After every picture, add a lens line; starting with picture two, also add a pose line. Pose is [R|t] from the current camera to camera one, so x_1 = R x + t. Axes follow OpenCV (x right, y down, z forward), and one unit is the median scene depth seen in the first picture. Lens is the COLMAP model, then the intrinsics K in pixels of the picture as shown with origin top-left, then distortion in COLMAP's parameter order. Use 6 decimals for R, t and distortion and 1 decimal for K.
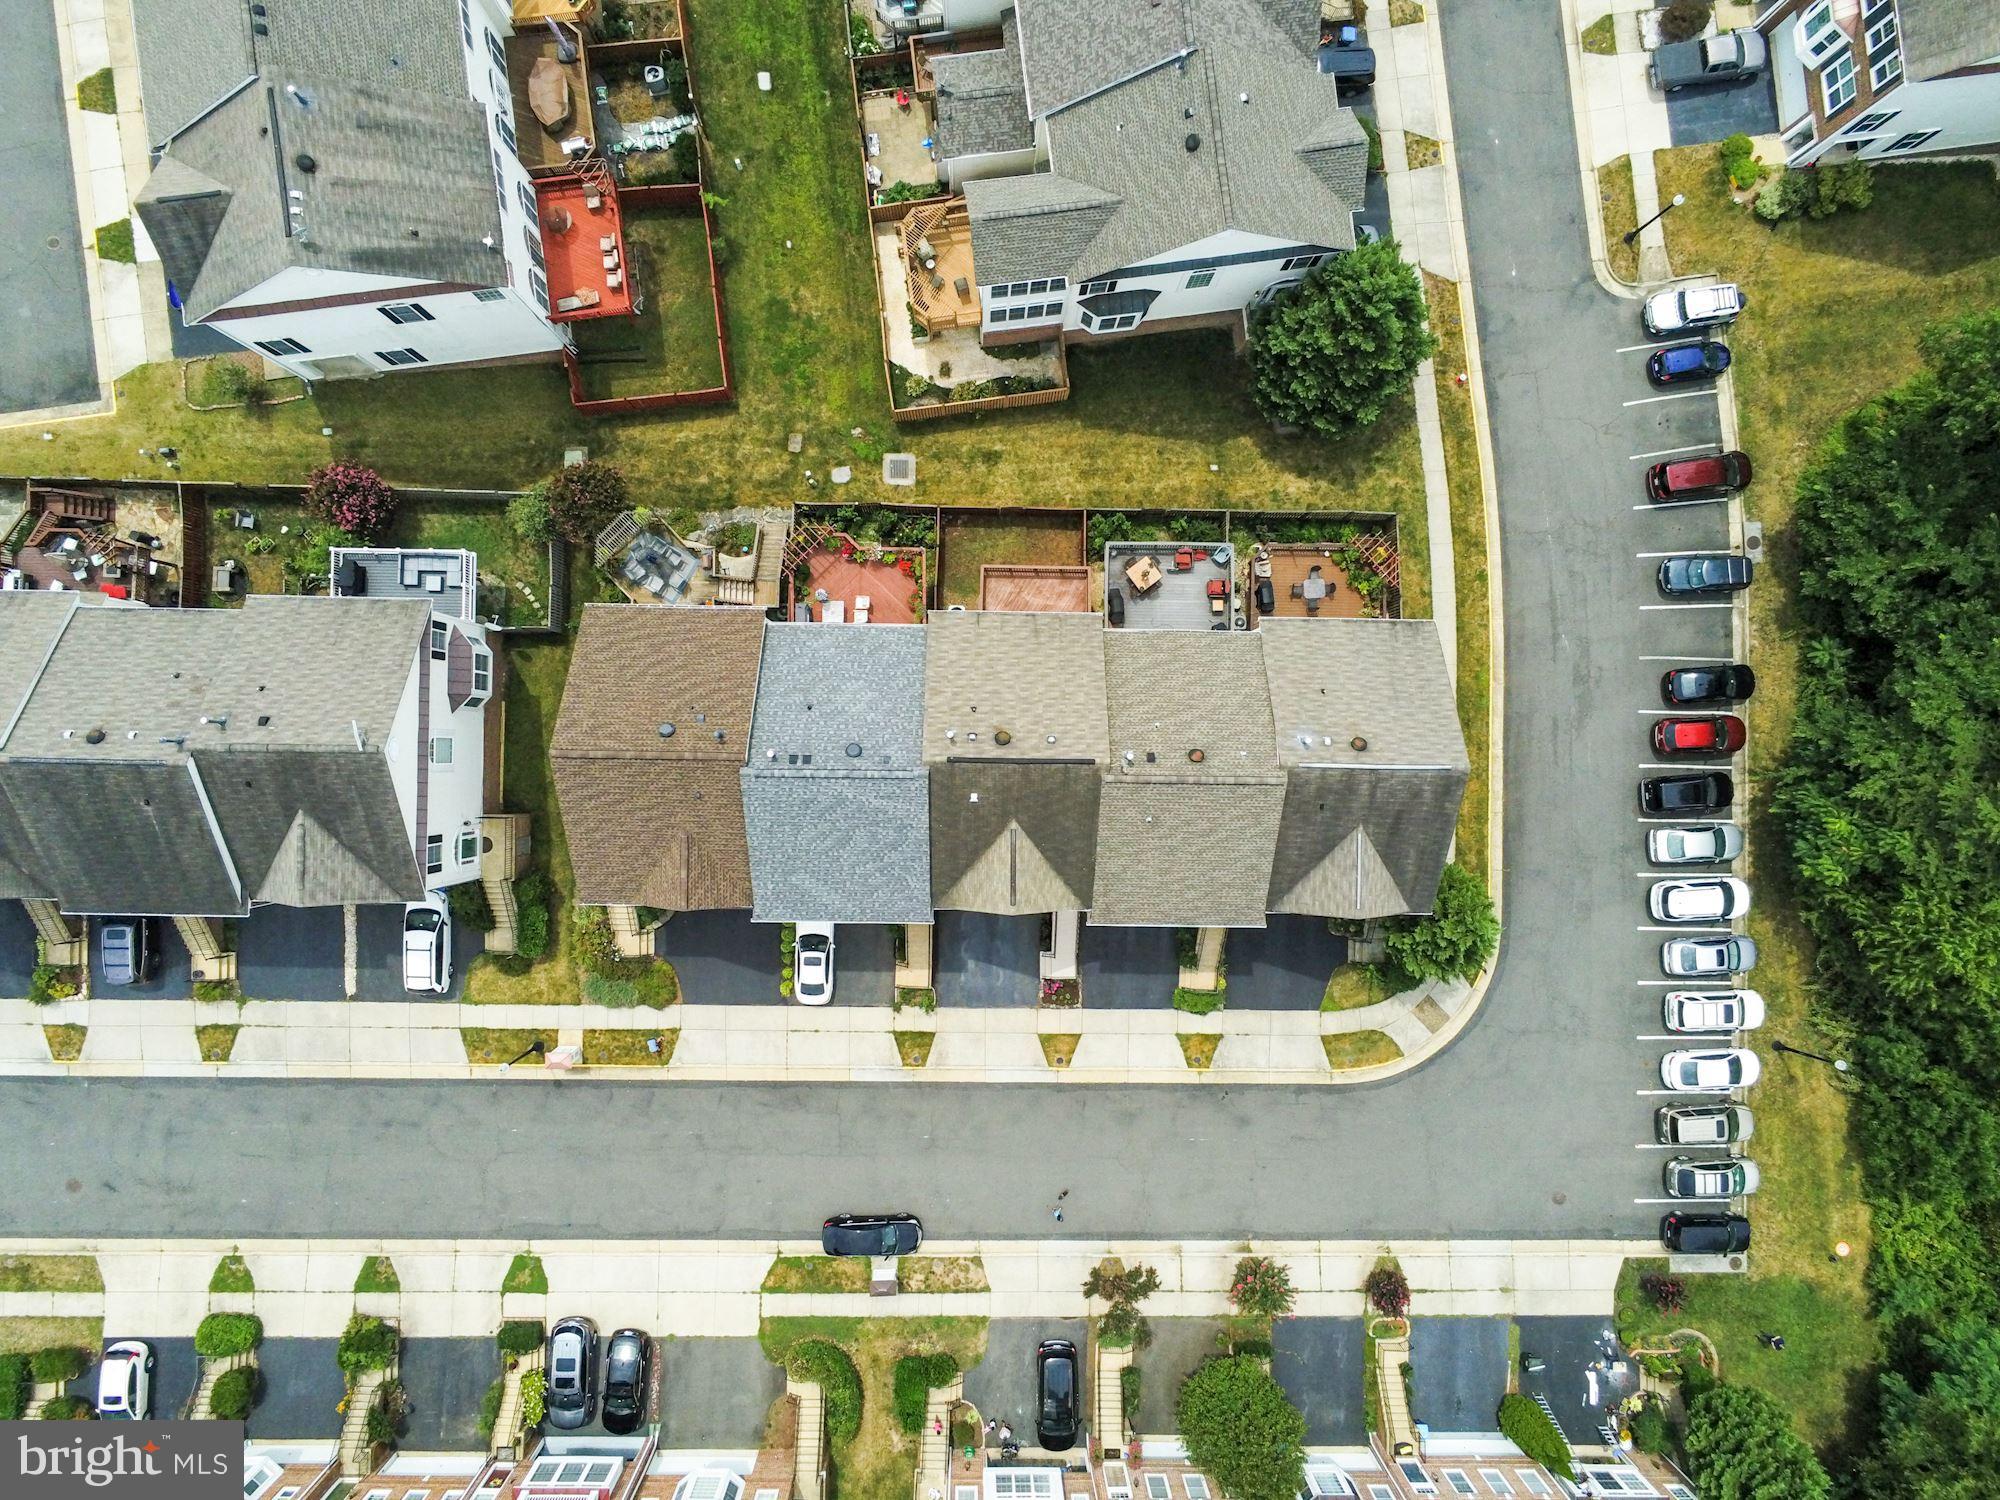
lens RADIAL K [[1297.9, 0, 1000.1], [0, 1297.9, 755.5], [0, 0, 1]] dist [-0.000428, 0.004486]
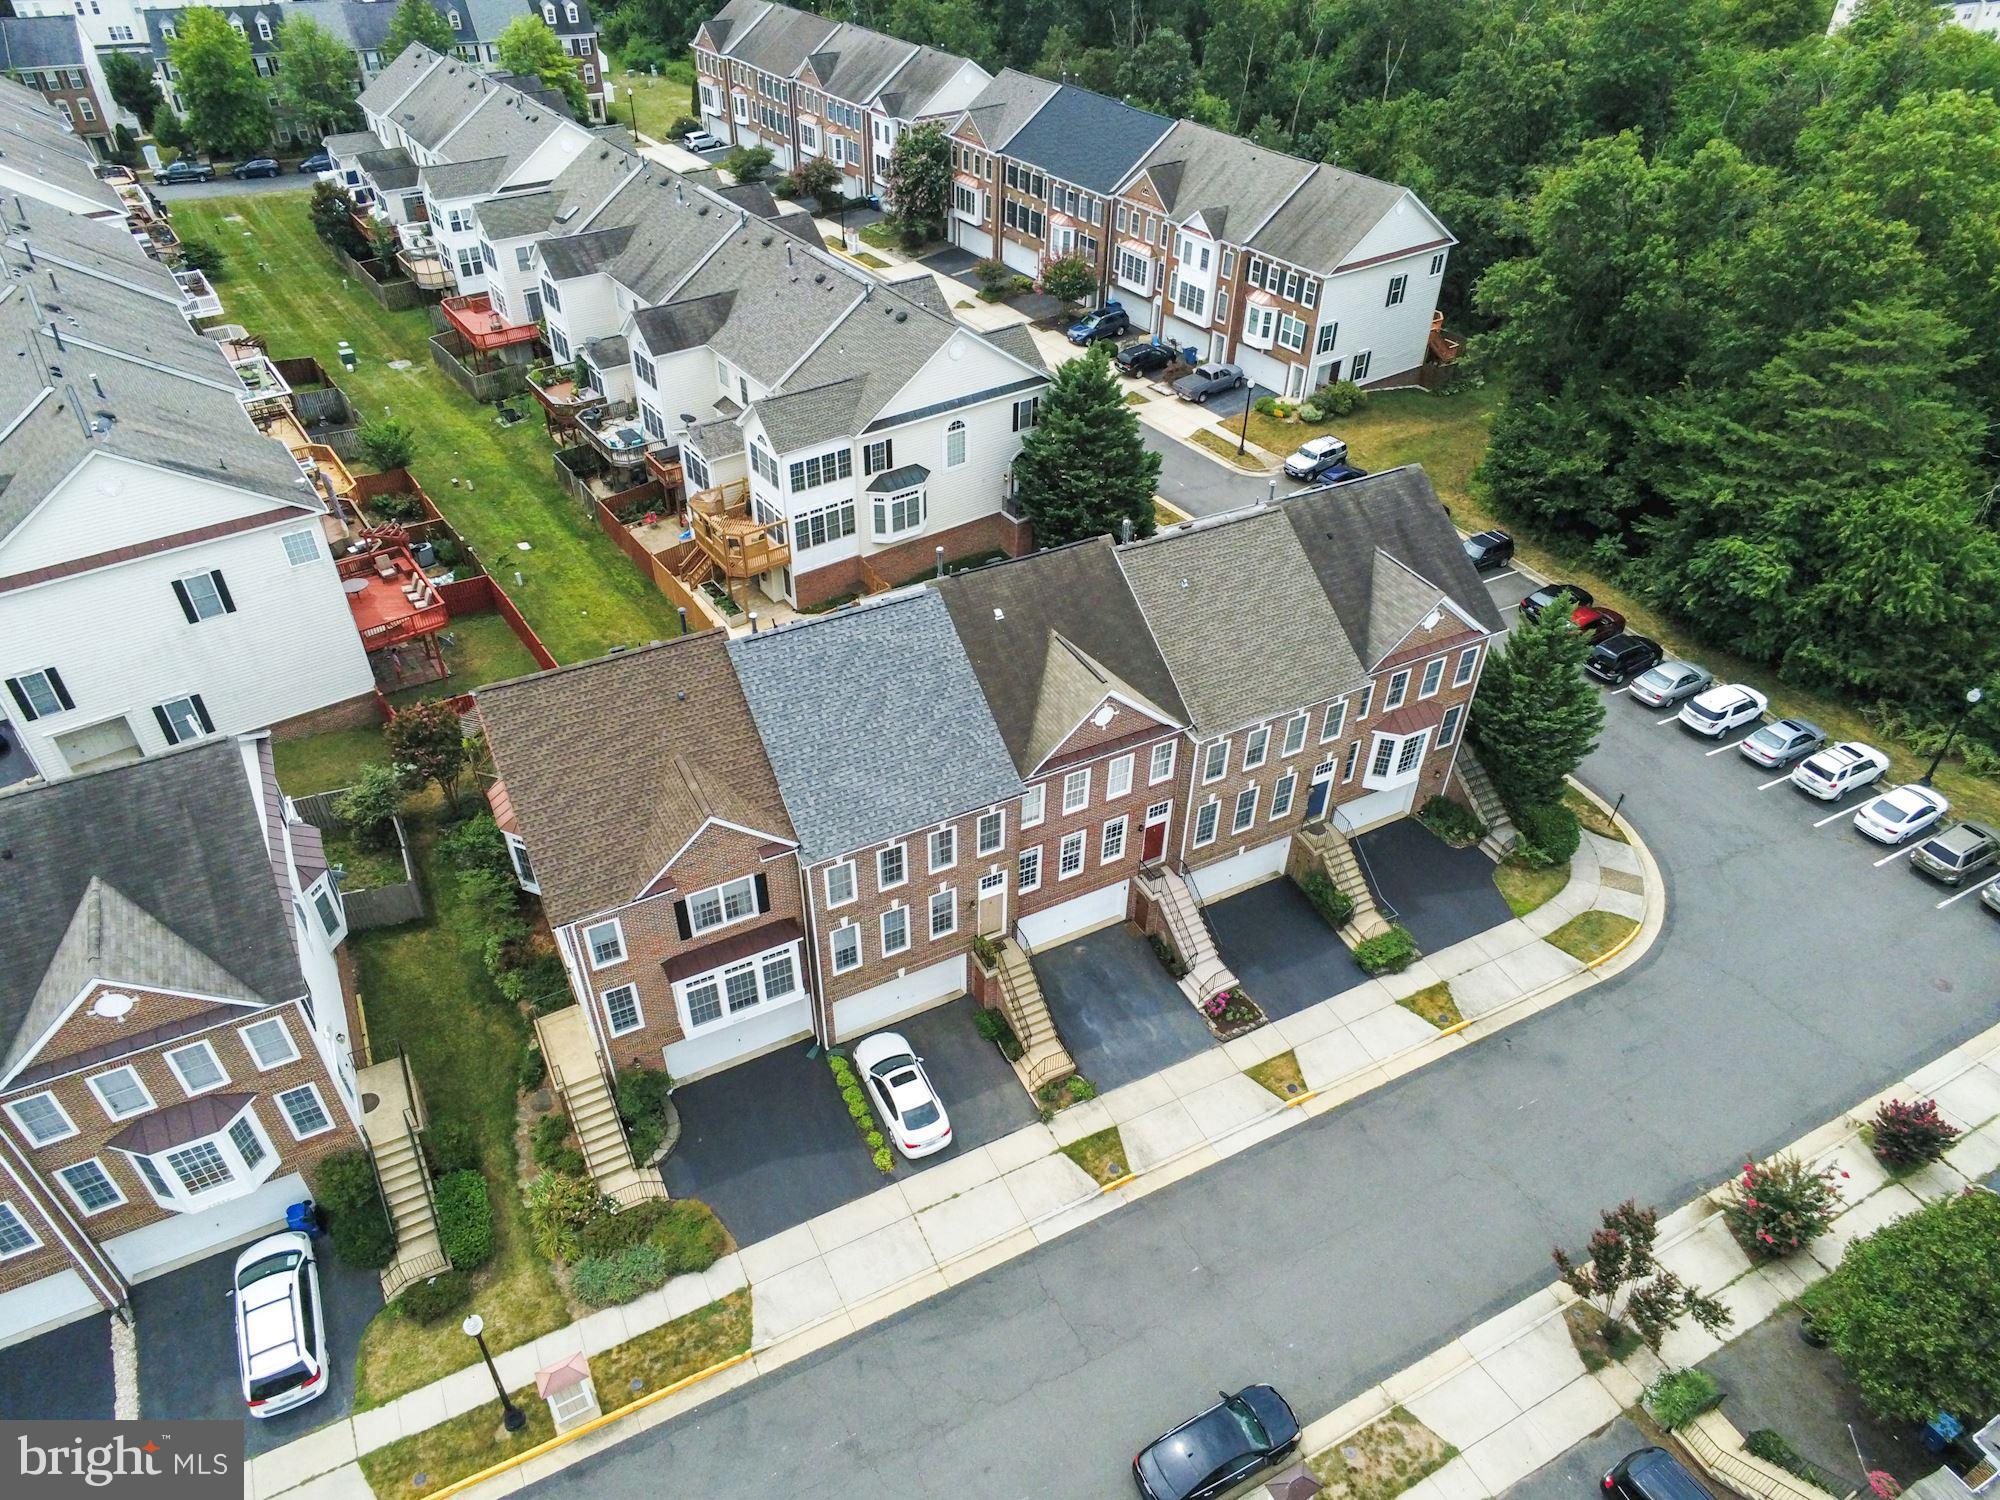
lens RADIAL K [[1297.9, 0, 1000.5], [0, 1297.9, 751.4], [0, 0, 1]] dist [-0.000428, 0.004486]
pose [[0.877820, -0.304016, 0.370144, -0.289539], [0.478991, 0.557219, -0.678288, 0.529433], [-0.000040, 0.772710, 0.634759, 0.431756]]
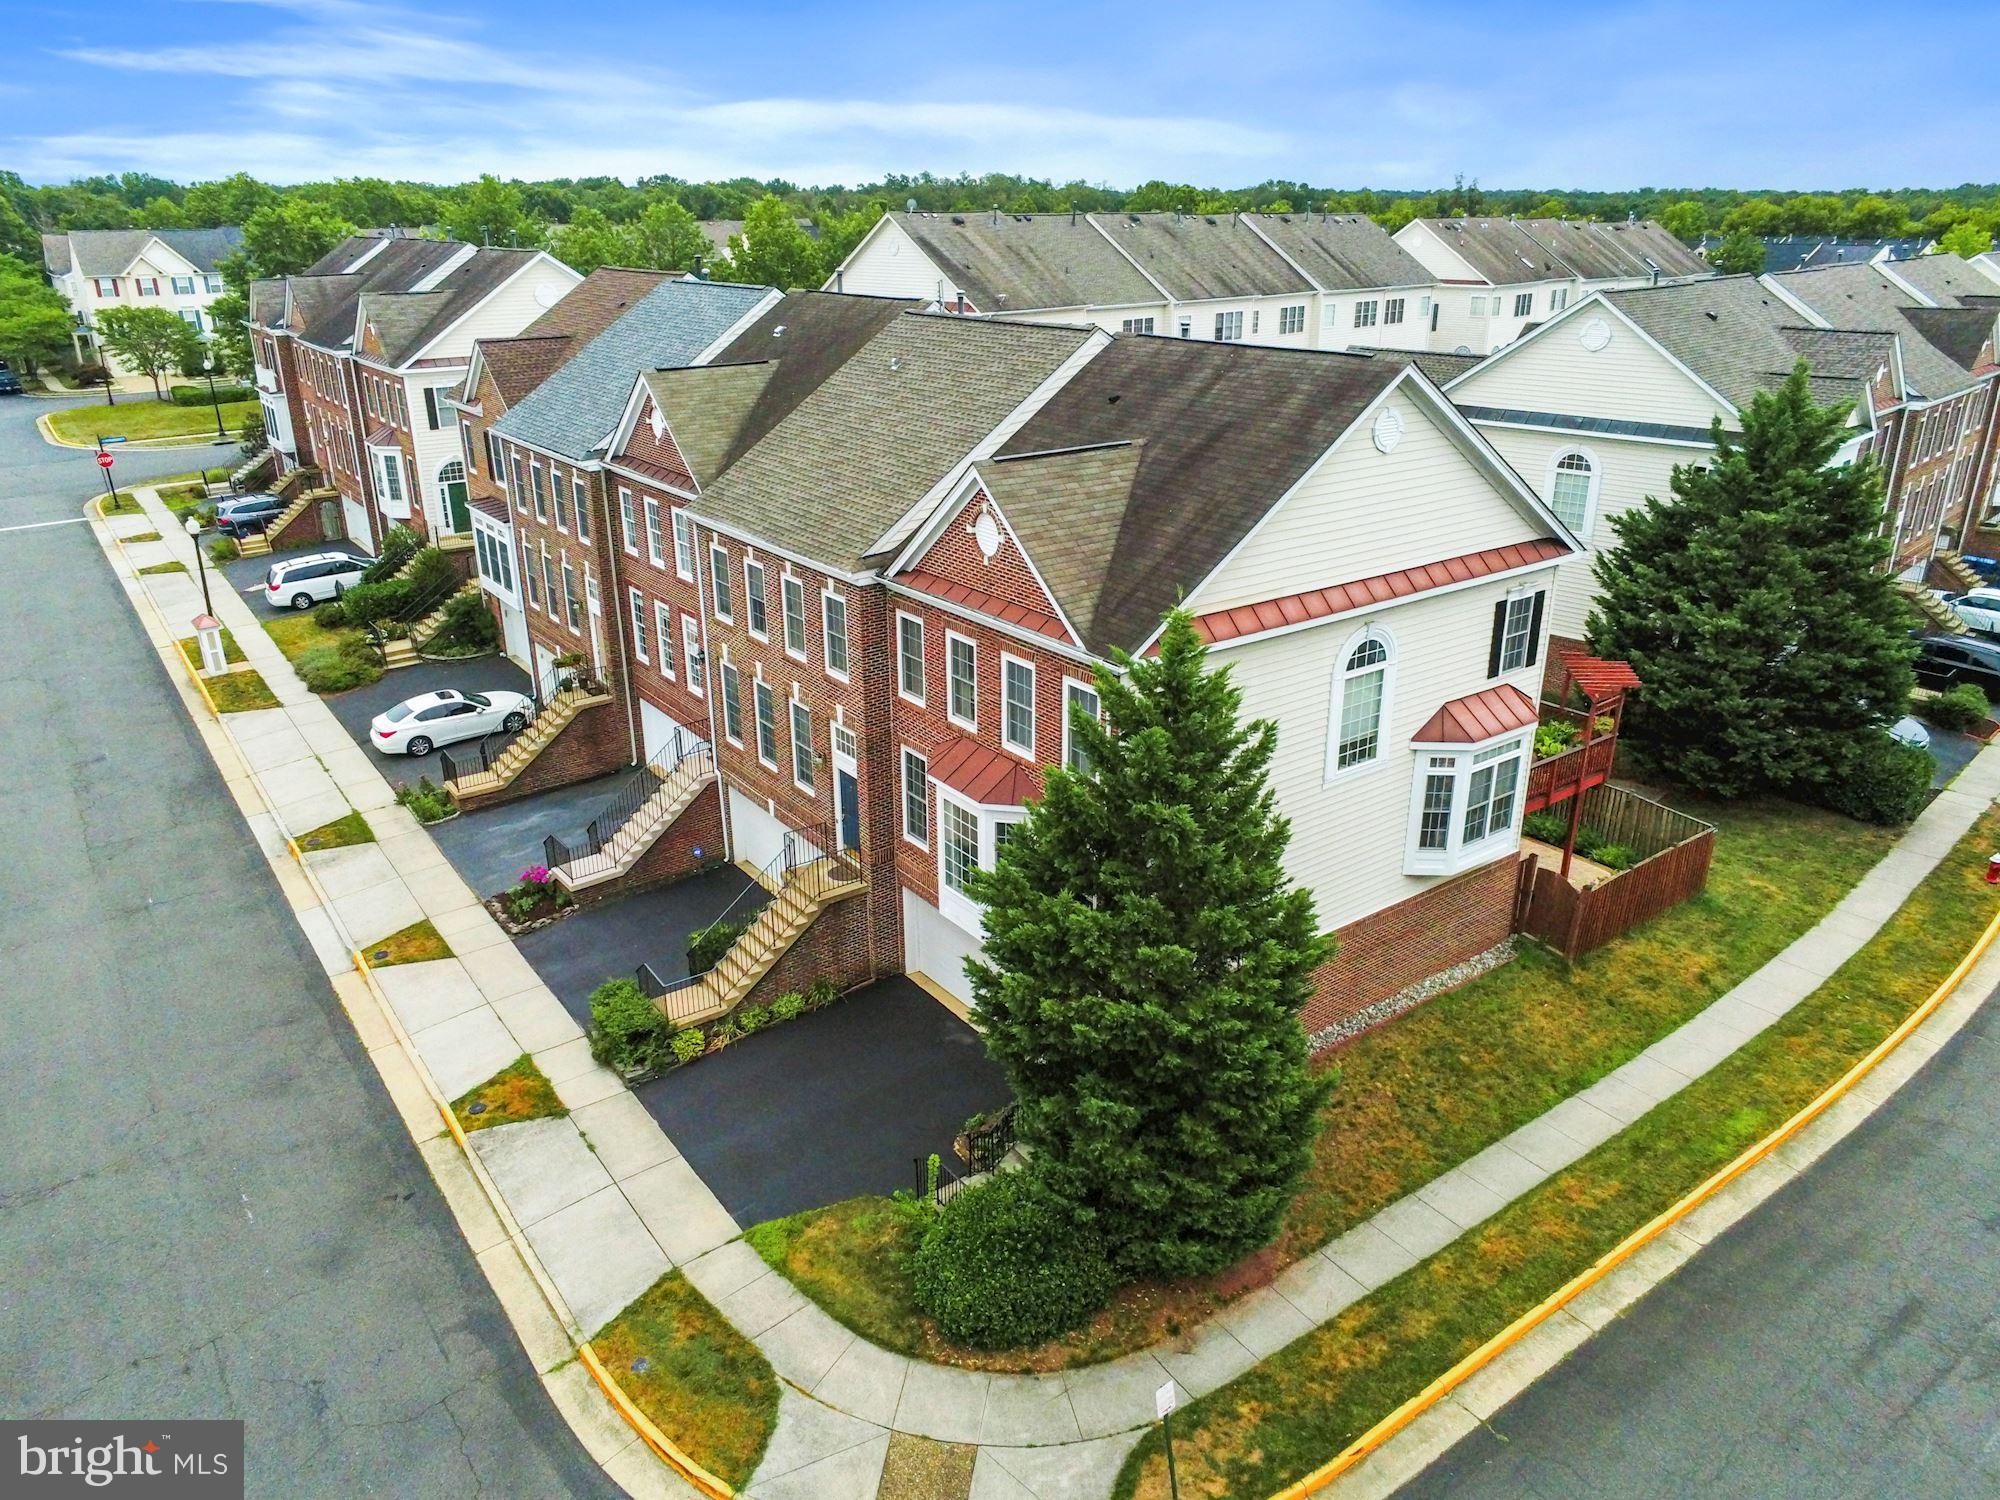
lens RADIAL K [[1383.3, 0, 994.7], [0, 1383.3, 751.3], [0, 0, 1]] dist [-0.001734, 0.005769]
pose [[0.600359, 0.268812, -0.753200, 0.525945], [-0.799408, 0.228471, -0.555651, 0.318484], [0.022719, 0.935704, 0.352055, 0.771364]]
